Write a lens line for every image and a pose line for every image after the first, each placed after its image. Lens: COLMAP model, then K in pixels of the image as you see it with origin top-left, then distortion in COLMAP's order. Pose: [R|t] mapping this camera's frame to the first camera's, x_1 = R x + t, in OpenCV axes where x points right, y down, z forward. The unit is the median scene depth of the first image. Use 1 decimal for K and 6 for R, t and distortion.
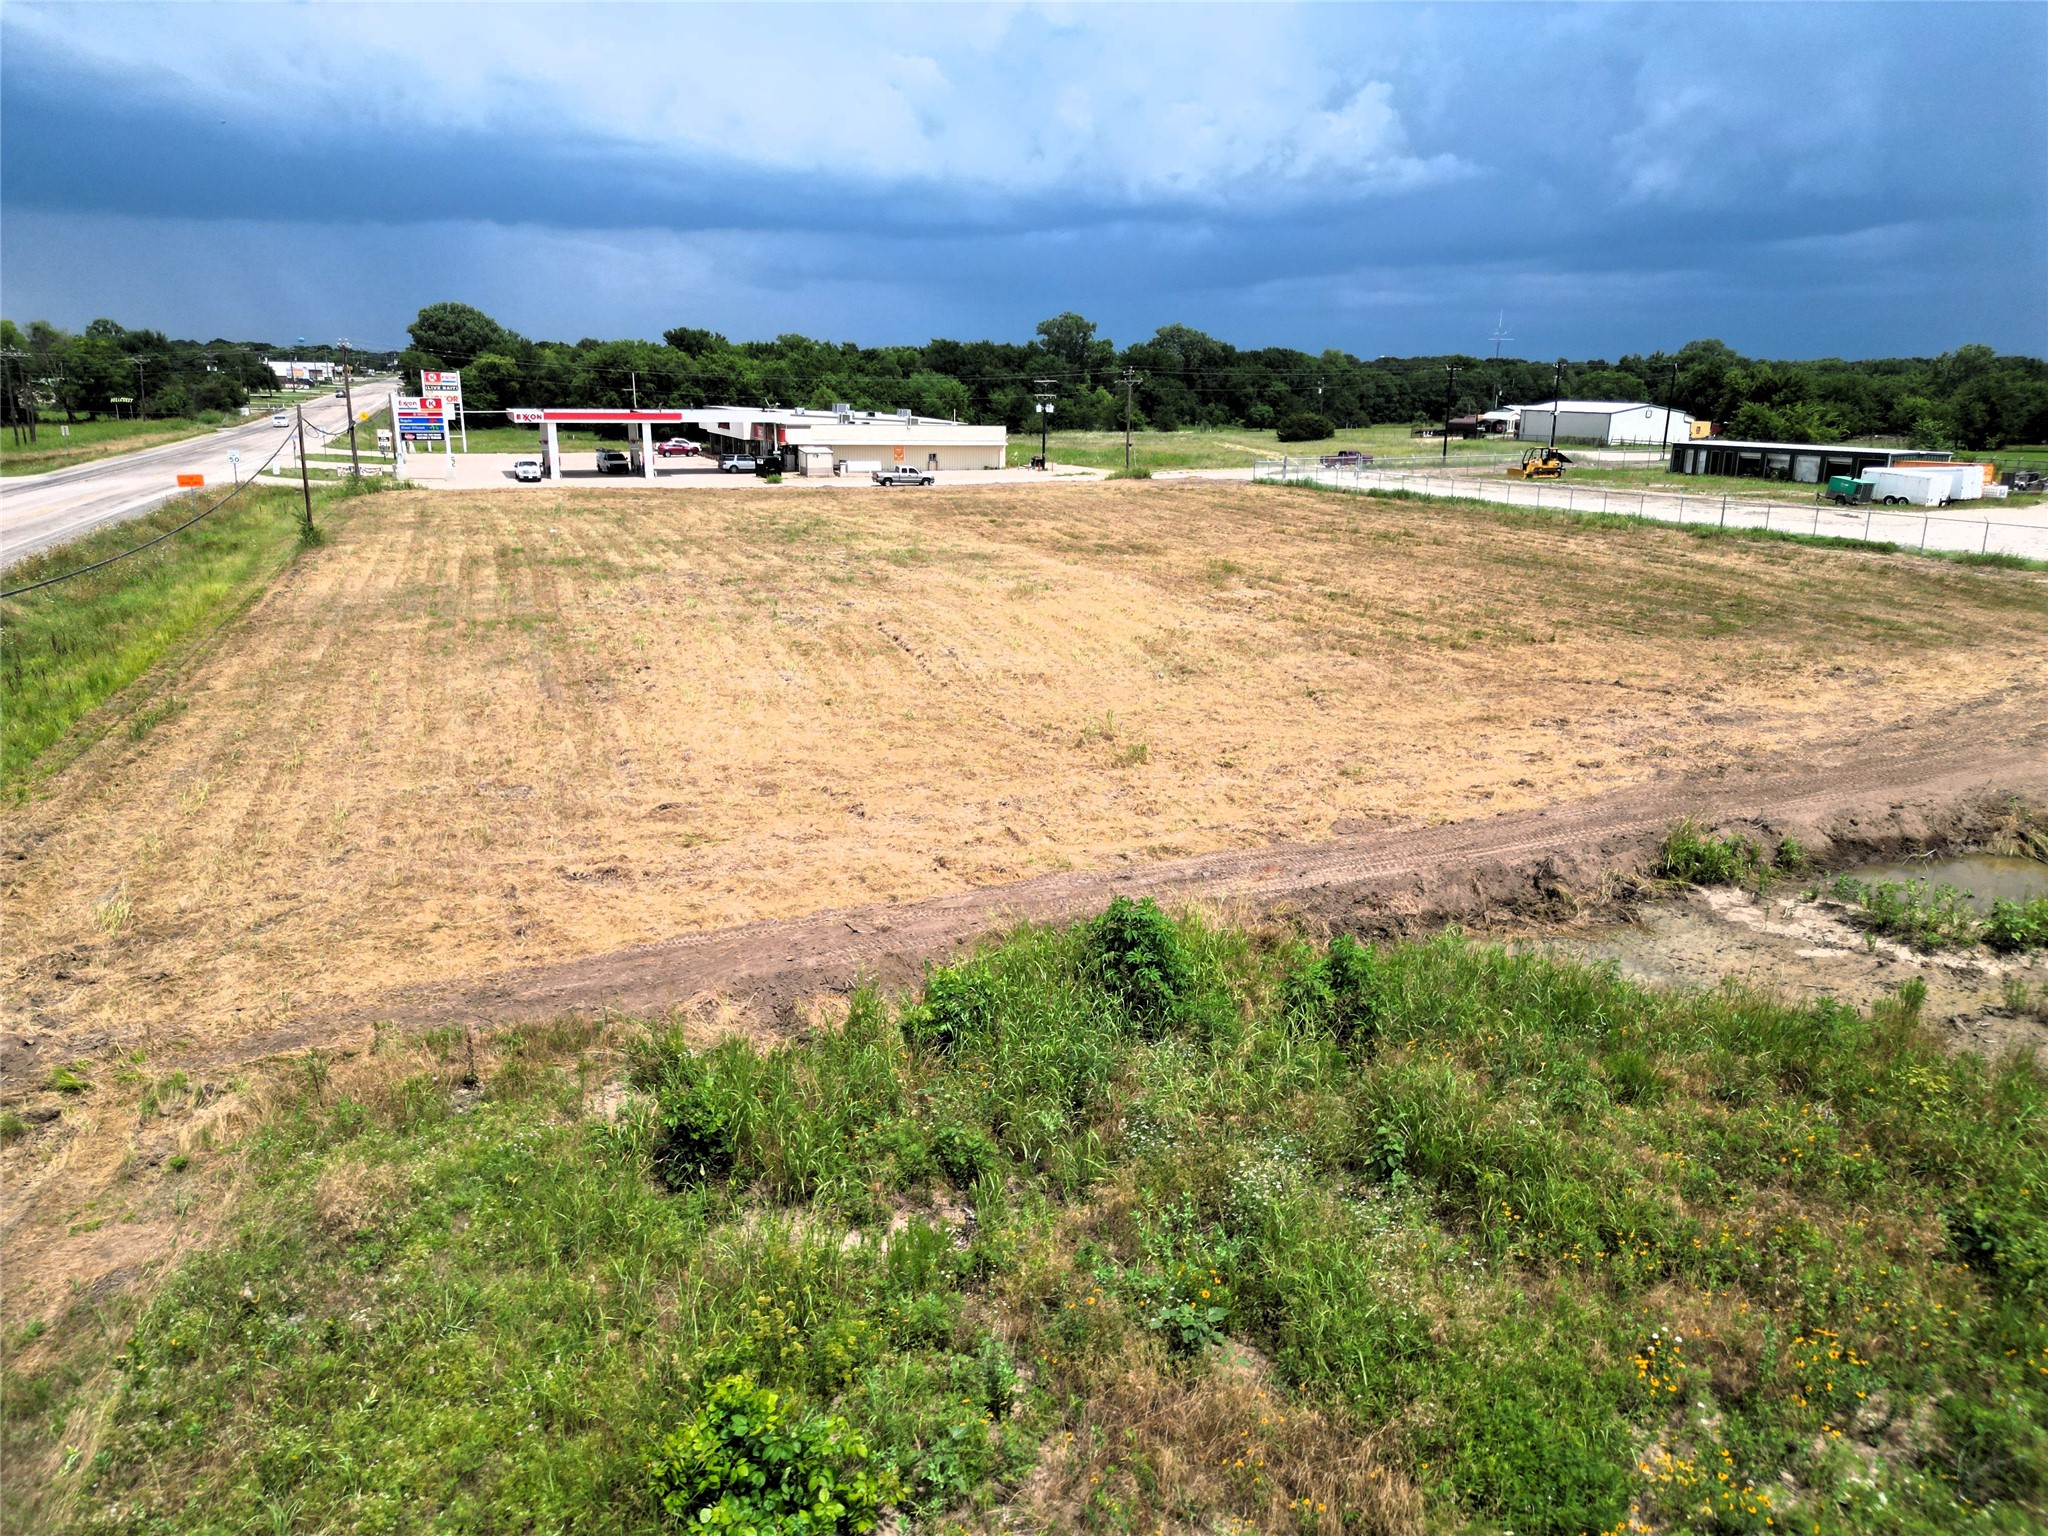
lens RADIAL K [[1436.8, 0, 1024.7], [0, 1436.8, 765.0], [0, 0, 1]] dist [0.064475, -0.052927]
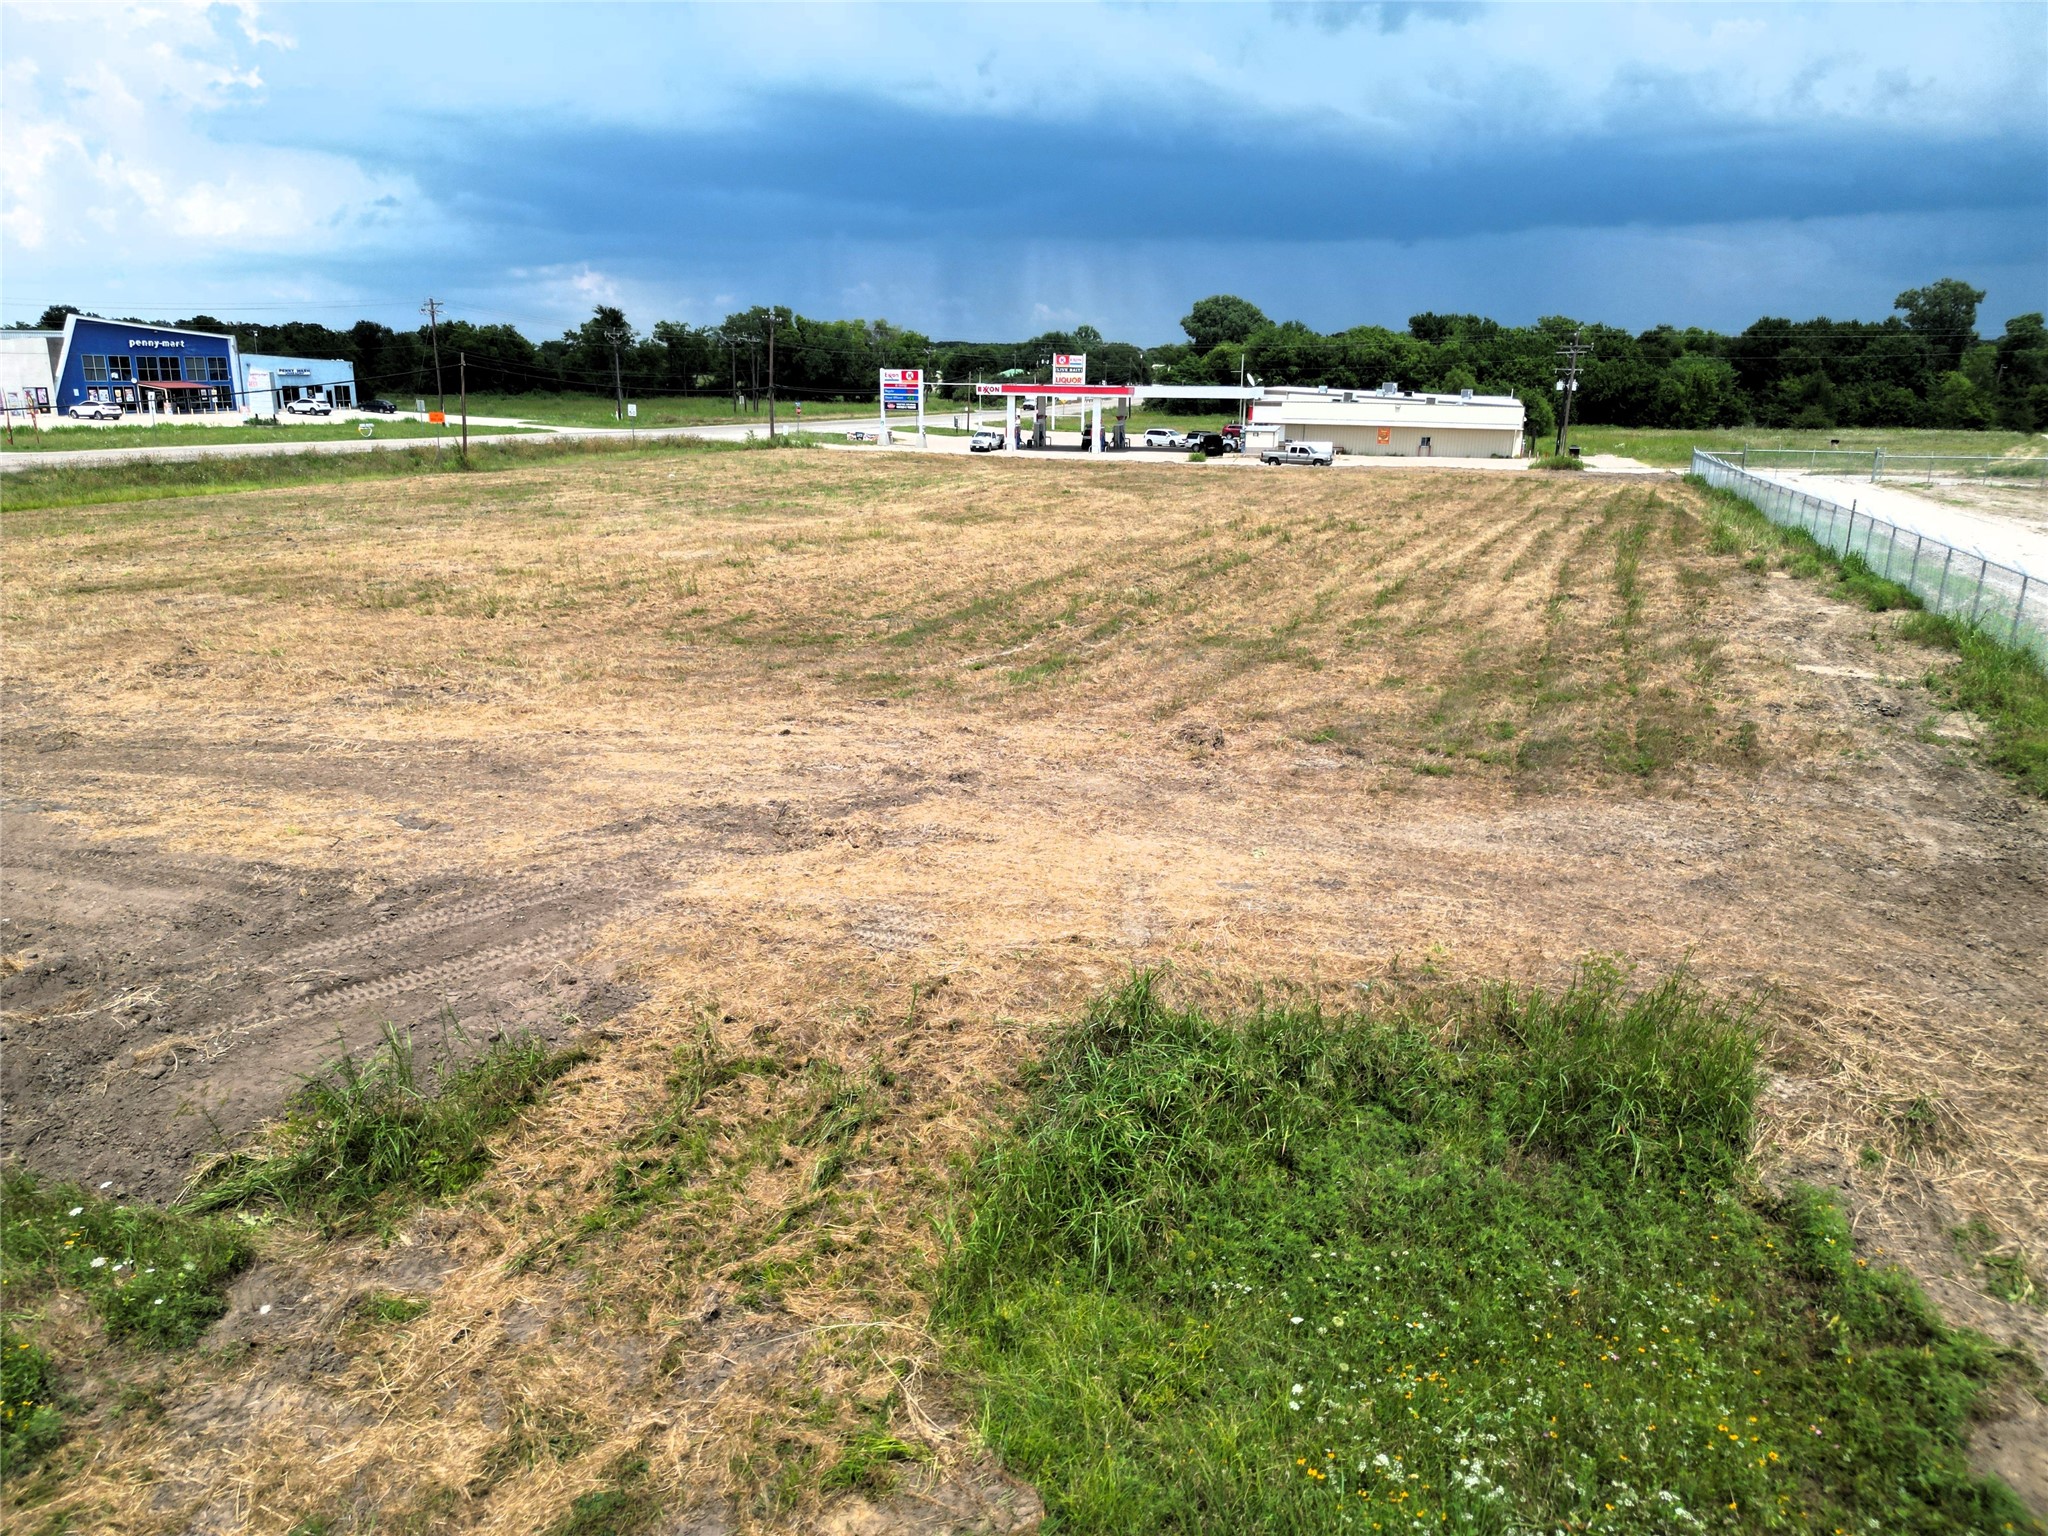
lens RADIAL K [[1436.8, 0, 1037.8], [0, 1436.8, 783.6], [0, 0, 1]] dist [0.064475, -0.052927]
pose [[0.780710, 0.174300, -0.600093, 0.362148], [-0.169084, 0.983412, 0.065662, -0.034262], [0.601583, 0.050203, 0.797231, 0.205848]]
